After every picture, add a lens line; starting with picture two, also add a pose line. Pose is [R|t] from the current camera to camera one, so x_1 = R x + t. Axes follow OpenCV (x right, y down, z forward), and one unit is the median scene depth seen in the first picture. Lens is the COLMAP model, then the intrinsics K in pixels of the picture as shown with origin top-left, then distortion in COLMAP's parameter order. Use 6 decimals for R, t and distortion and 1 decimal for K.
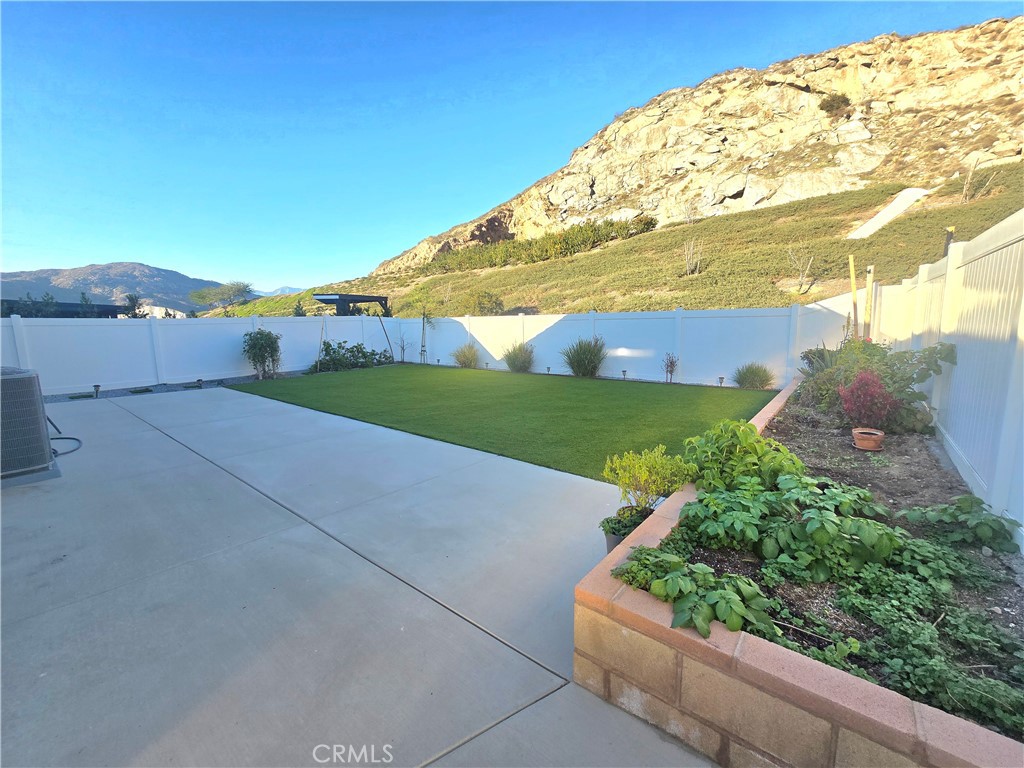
lens RADIAL K [[419.7, 0, 514.3], [0, 419.7, 381.8], [0, 0, 1]] dist [-0.004093, -0.000115]
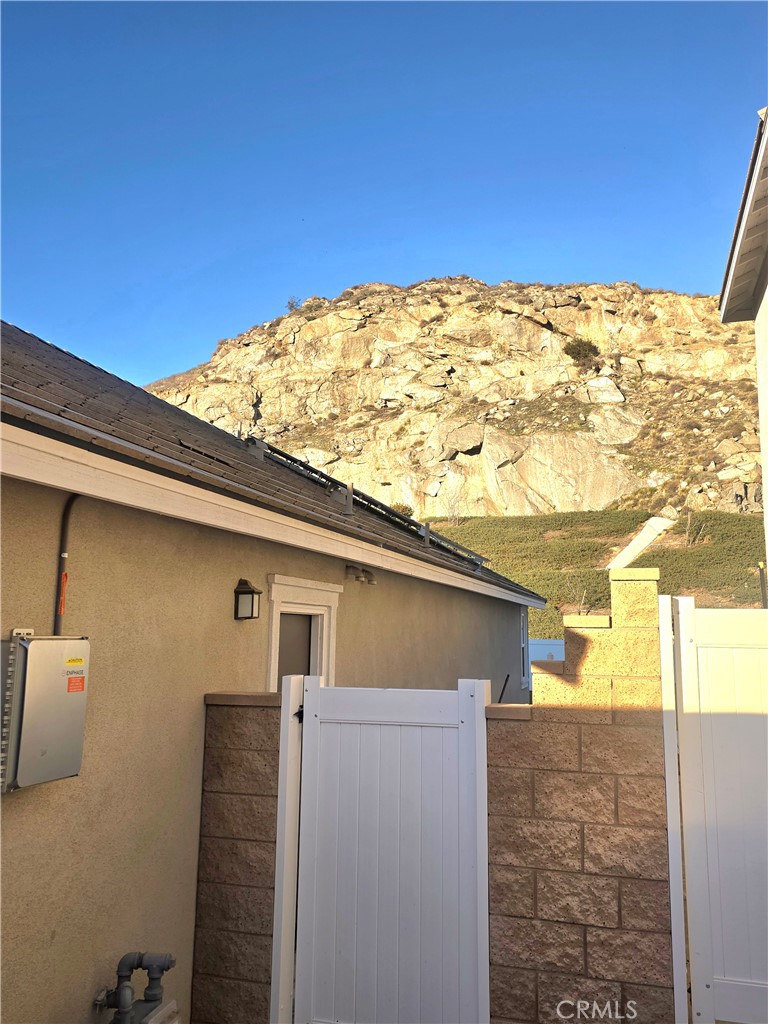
lens RADIAL K [[861.9, 0, 384.0], [0, 861.9, 512.0], [0, 0, 1]] dist [0.149540, -0.675679]
pose [[0.921754, 0.074686, 0.380515, -0.140830], [0.029986, 0.964610, -0.261968, 0.020967], [-0.386614, 0.252881, 0.886894, -0.186115]]
